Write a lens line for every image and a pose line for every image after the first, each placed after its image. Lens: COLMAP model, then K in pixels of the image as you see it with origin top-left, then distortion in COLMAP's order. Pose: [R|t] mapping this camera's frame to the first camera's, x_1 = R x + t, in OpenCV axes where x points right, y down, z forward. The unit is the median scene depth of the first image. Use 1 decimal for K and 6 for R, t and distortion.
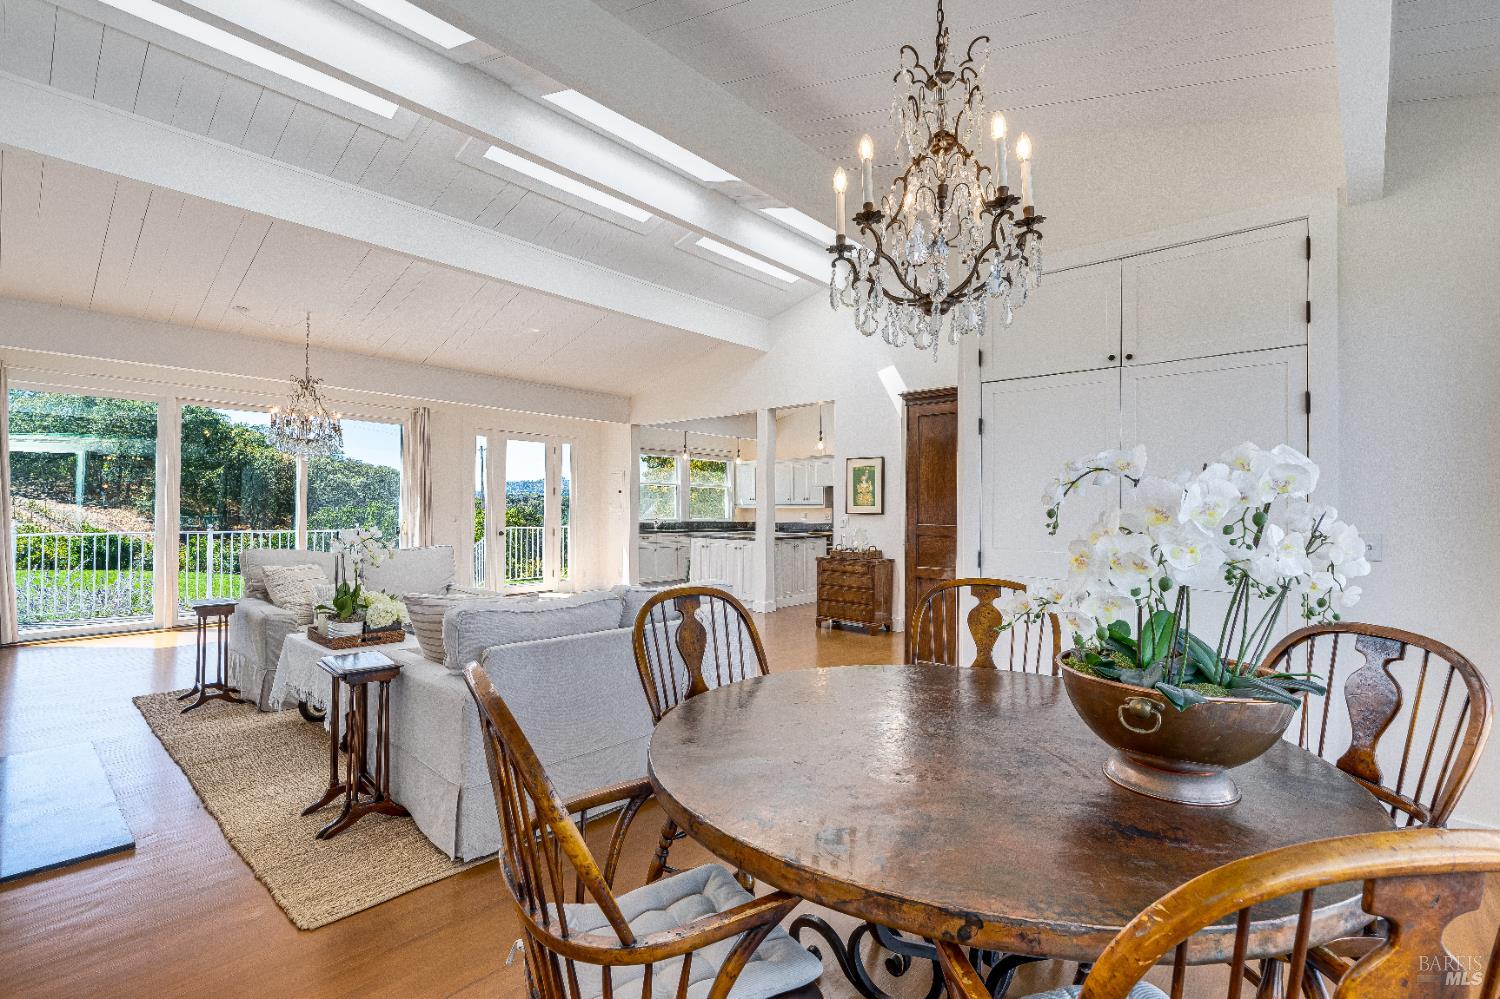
lens RADIAL K [[684.7, 0, 750.0], [0, 684.7, 499.5], [0, 0, 1]] dist [-0.000837, -0.000366]
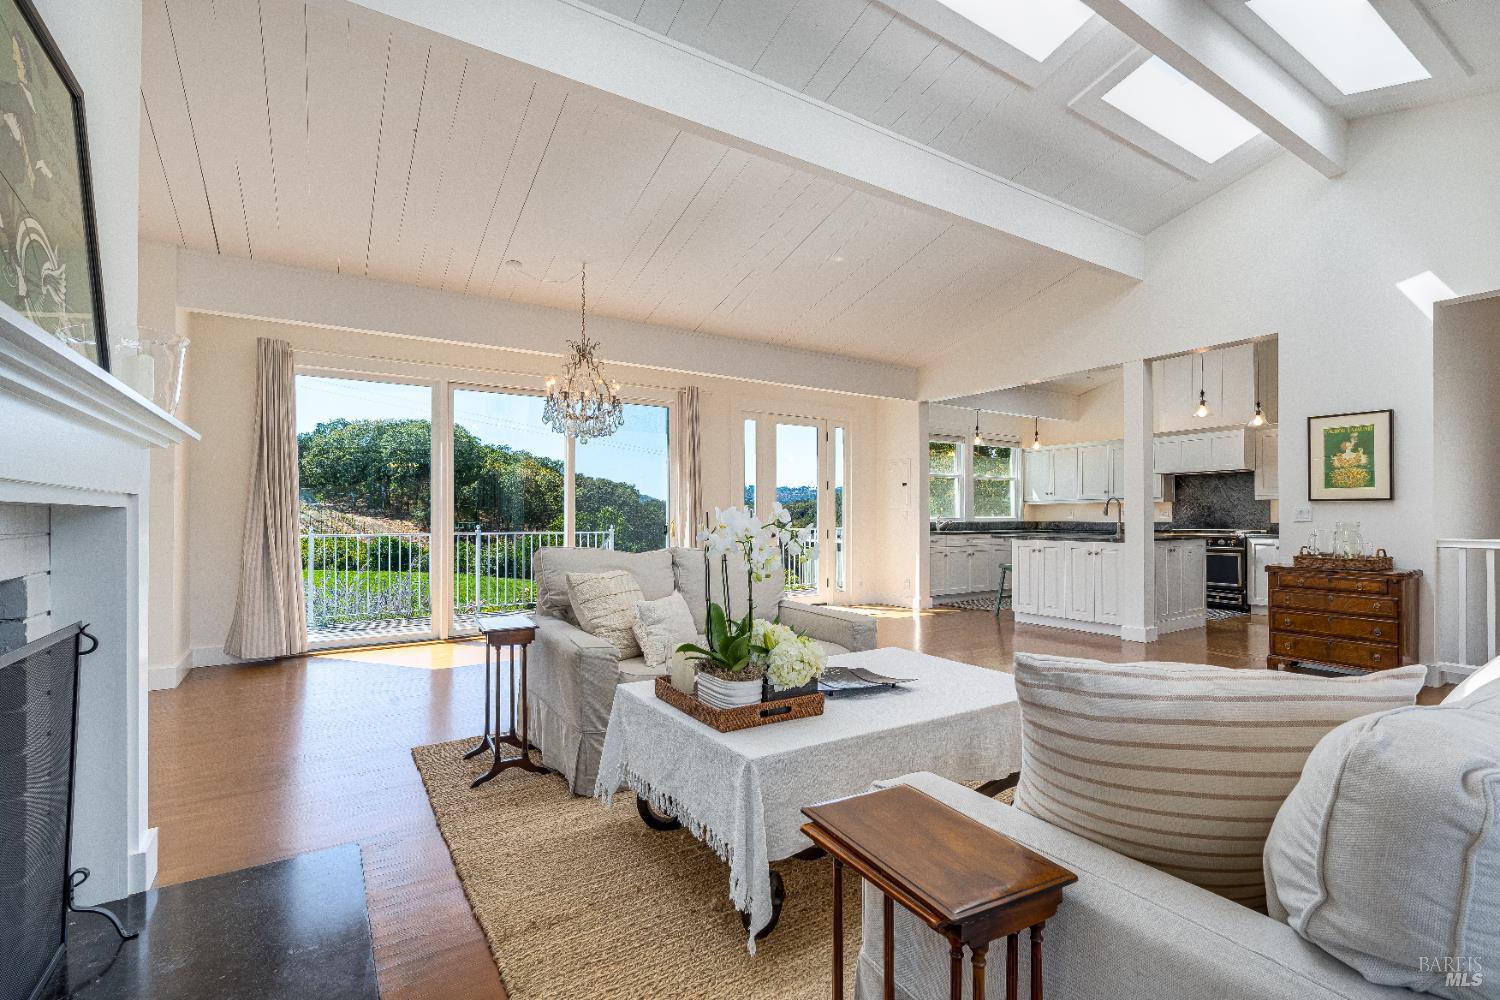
lens RADIAL K [[676.3, 0, 751.1], [0, 676.3, 512.5], [0, 0, 1]] dist [-0.002144, -0.000490]
pose [[0.964100, -0.012034, -0.265267, -0.209549], [0.013880, 0.999891, 0.005085, 0.021289], [0.265177, -0.008584, 0.964162, 0.234043]]
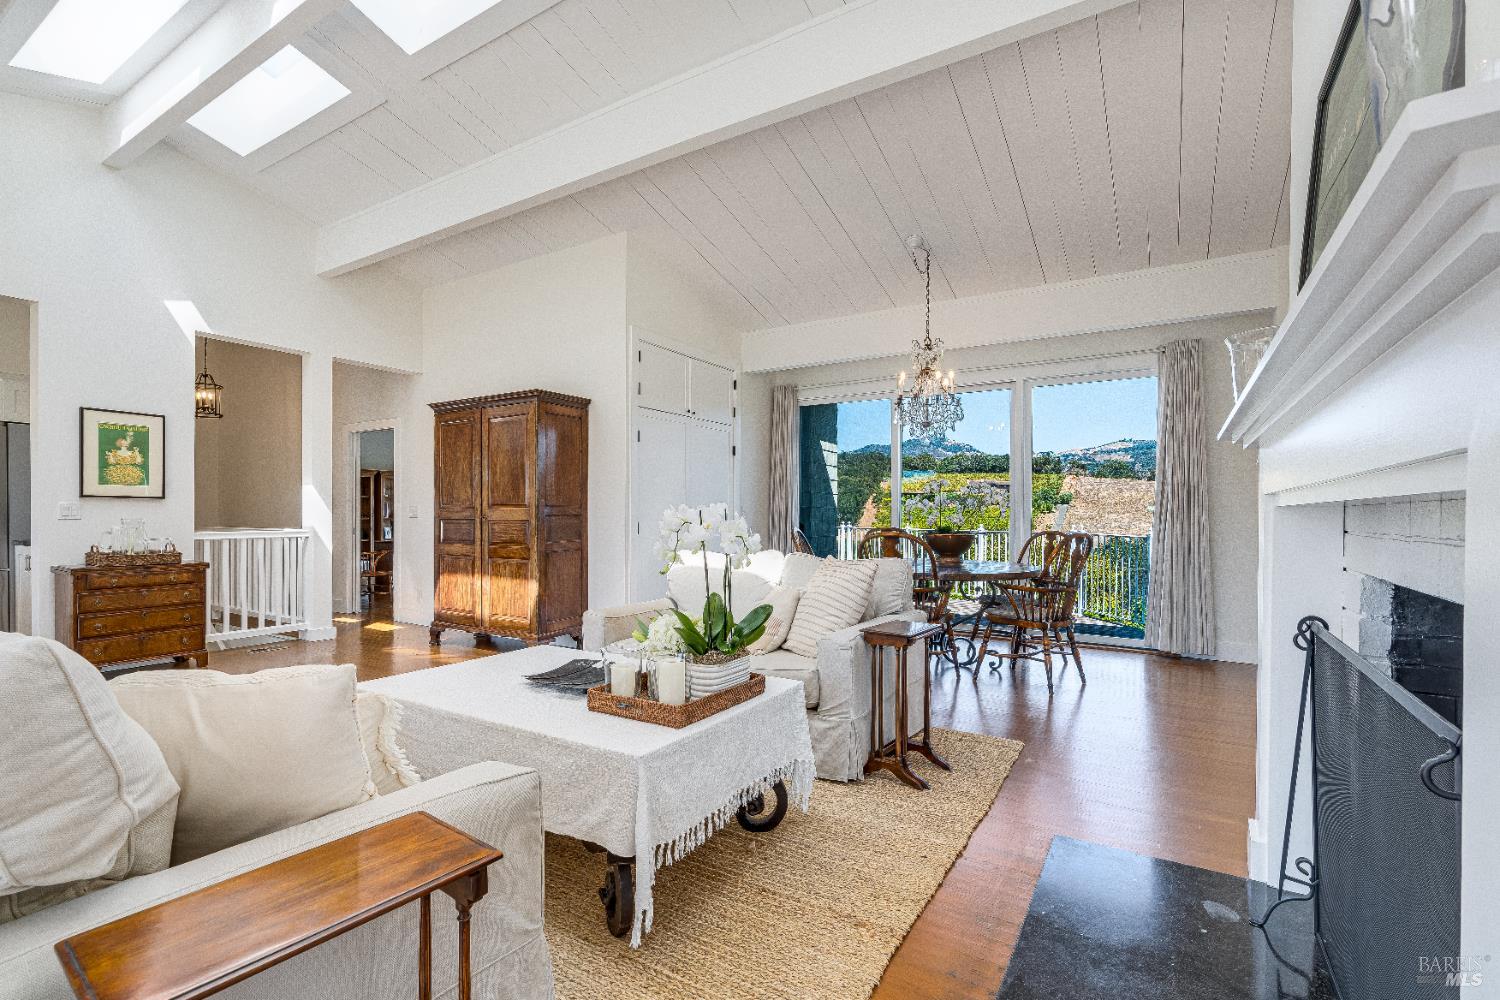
lens RADIAL K [[676.3, 0, 751.1], [0, 676.3, 512.5], [0, 0, 1]] dist [-0.002144, -0.000490]
pose [[-0.182885, -0.004340, 0.983125, -0.575977], [-0.013520, 0.999907, 0.001899, 0.025848], [-0.983041, -0.012945, -0.182927, 0.528811]]
